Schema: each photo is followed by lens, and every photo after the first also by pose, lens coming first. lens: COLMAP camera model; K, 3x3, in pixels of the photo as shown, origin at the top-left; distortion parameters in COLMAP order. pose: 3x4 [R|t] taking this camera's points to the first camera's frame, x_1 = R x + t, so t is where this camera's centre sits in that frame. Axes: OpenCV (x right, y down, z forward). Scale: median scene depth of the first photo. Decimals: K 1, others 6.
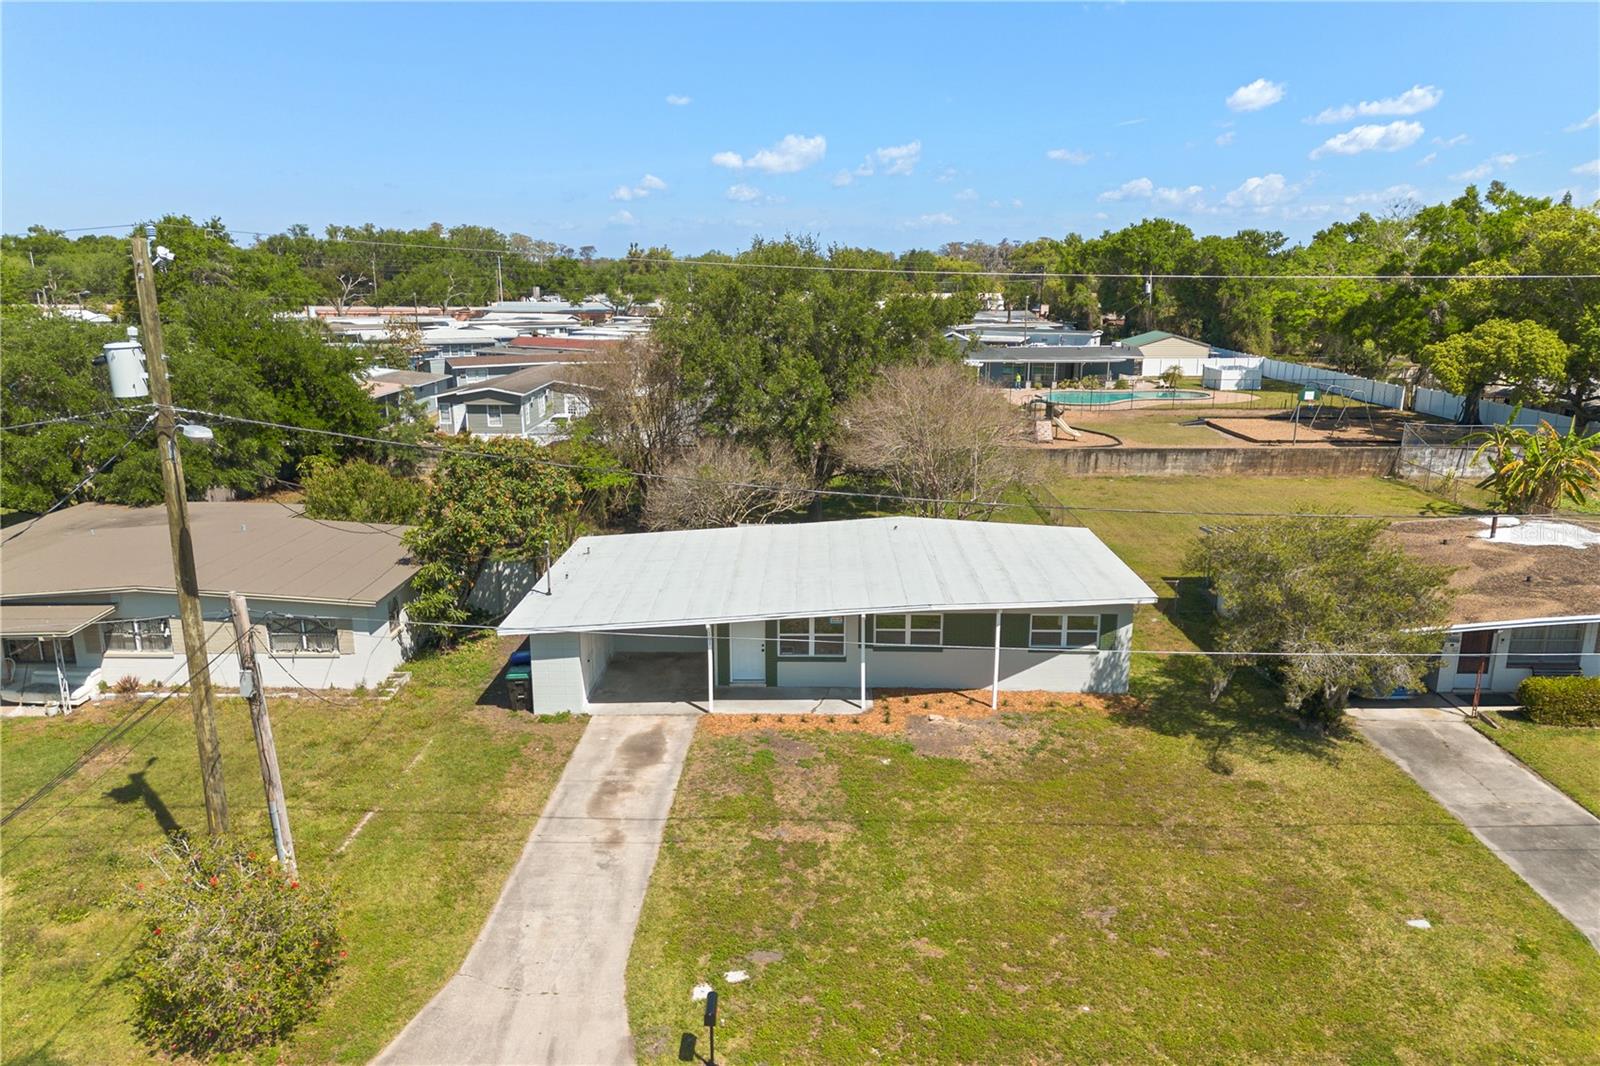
lens RADIAL K [[1124.8, 0, 800.0], [0, 1124.8, 533.0], [0, 0, 1]] dist [0.073151, -0.063112]
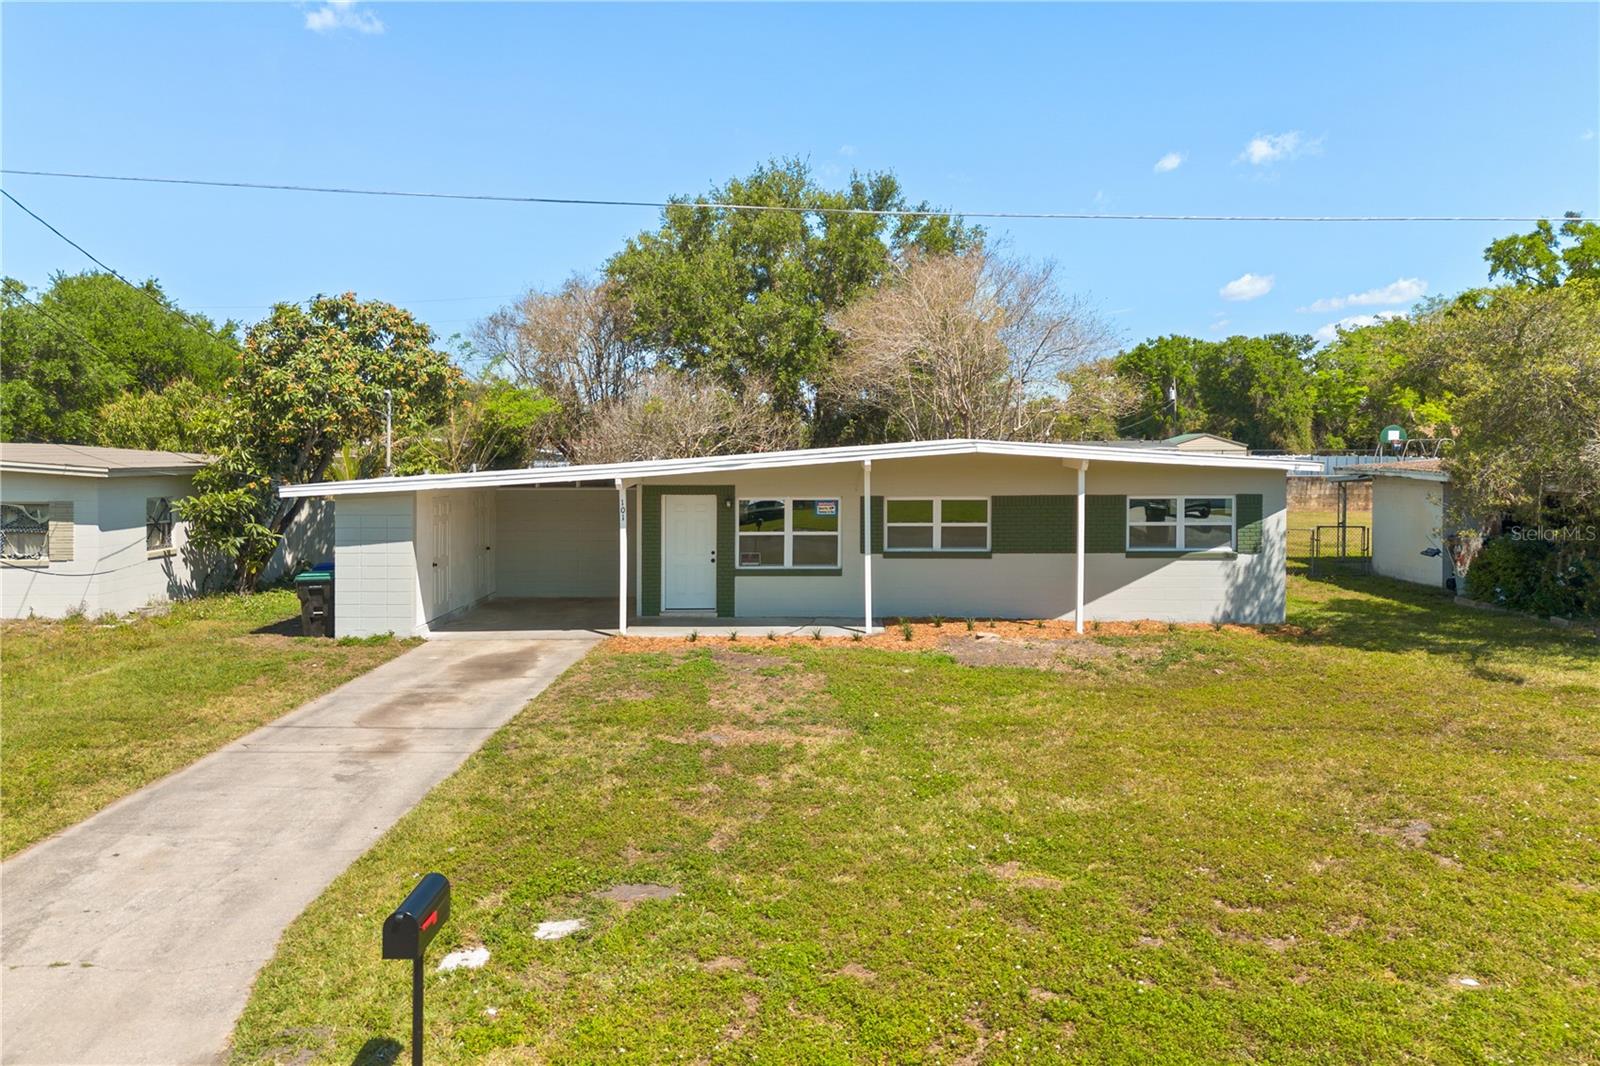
lens RADIAL K [[1163.3, 0, 802.0], [0, 1163.3, 457.2], [0, 0, 1]] dist [0.032348, -0.000827]
pose [[0.999998, -0.001173, -0.001379, 0.019897], [0.000841, 0.975545, -0.219800, 0.200658], [0.001603, 0.219798, 0.975544, 0.350643]]
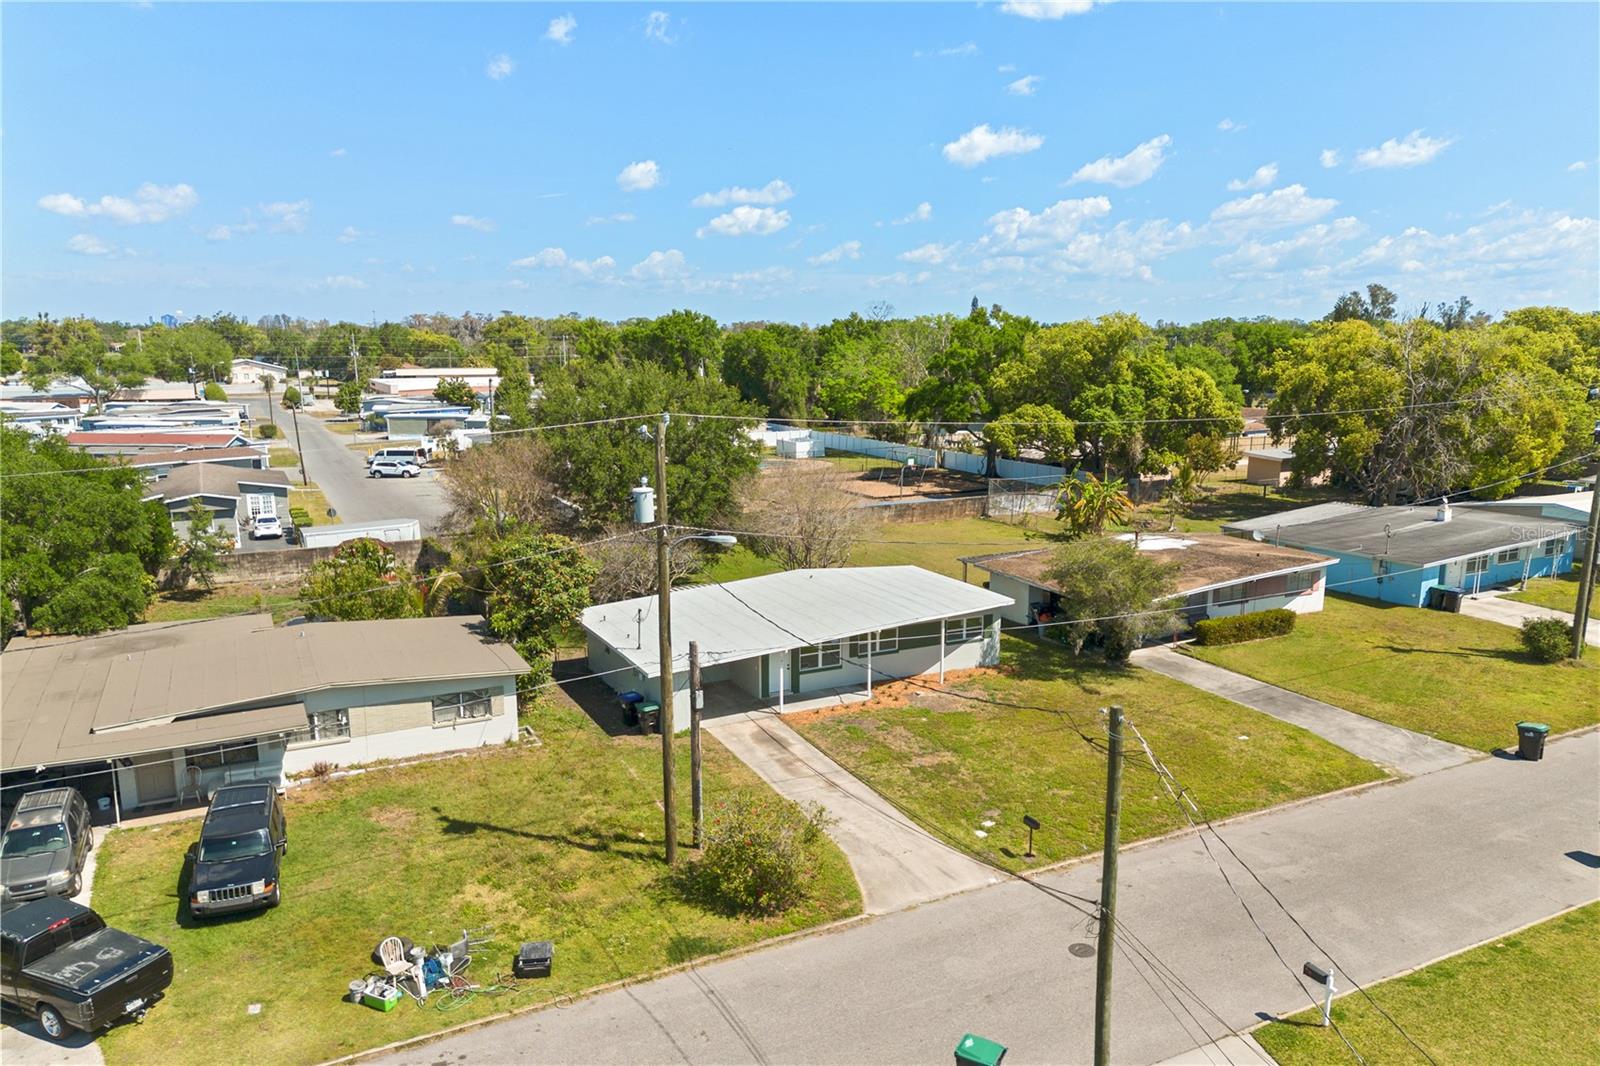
lens RADIAL K [[1128.3, 0, 796.5], [0, 1128.3, 549.4], [0, 0, 1]] dist [0.098881, -0.123806]
pose [[0.885280, -0.086504, 0.456942, -0.682117], [0.106442, 0.994156, -0.018016, -0.018259], [-0.452713, 0.064587, 0.889314, -0.283444]]
